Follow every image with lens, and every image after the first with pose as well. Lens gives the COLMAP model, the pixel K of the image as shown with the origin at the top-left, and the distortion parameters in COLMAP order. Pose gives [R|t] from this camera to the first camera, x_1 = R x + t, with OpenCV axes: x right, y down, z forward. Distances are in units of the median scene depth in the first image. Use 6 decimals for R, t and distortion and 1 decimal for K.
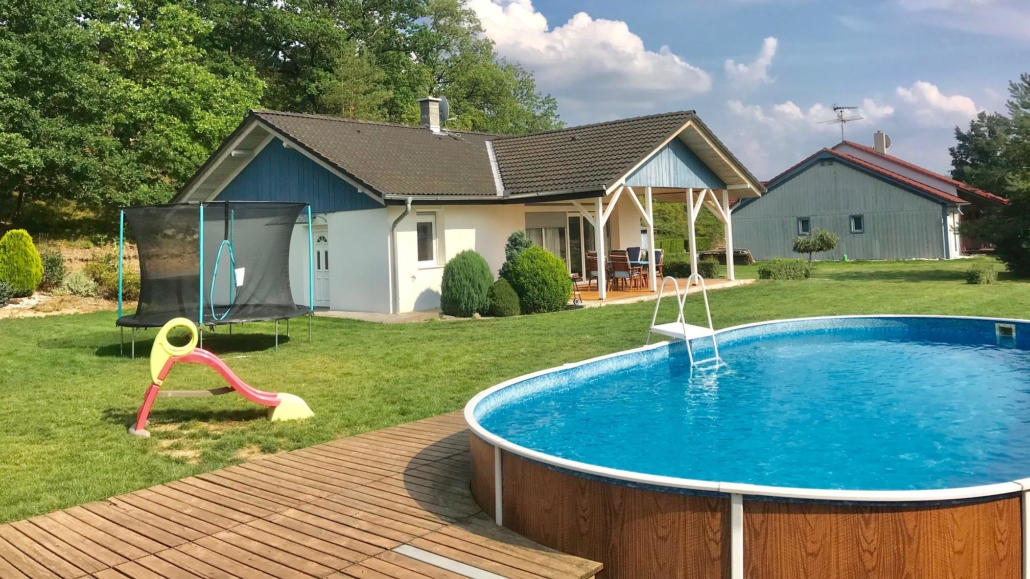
lens RADIAL K [[843.8, 0, 508.0], [0, 843.8, 200.0], [0, 0, 1]] dist [0.031741, 0.014006]
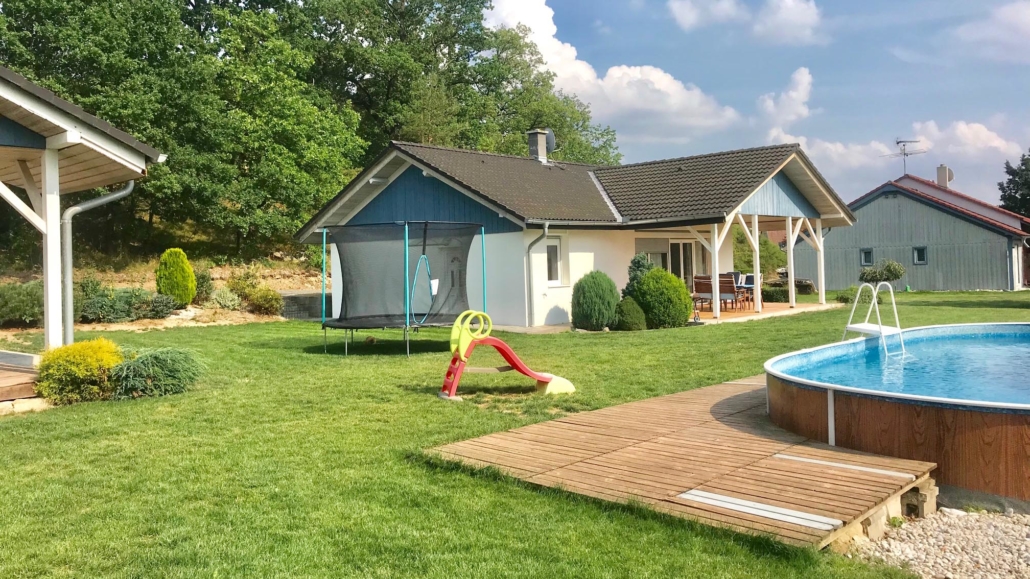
lens RADIAL K [[843.8, 0, 509.3], [0, 843.8, 262.1], [0, 0, 1]] dist [0.031741, 0.014006]
pose [[0.999406, 0.011370, -0.032538, -0.098199], [-0.010193, 0.999296, 0.036112, 0.007721], [0.032926, -0.035759, 0.998818, -0.077845]]
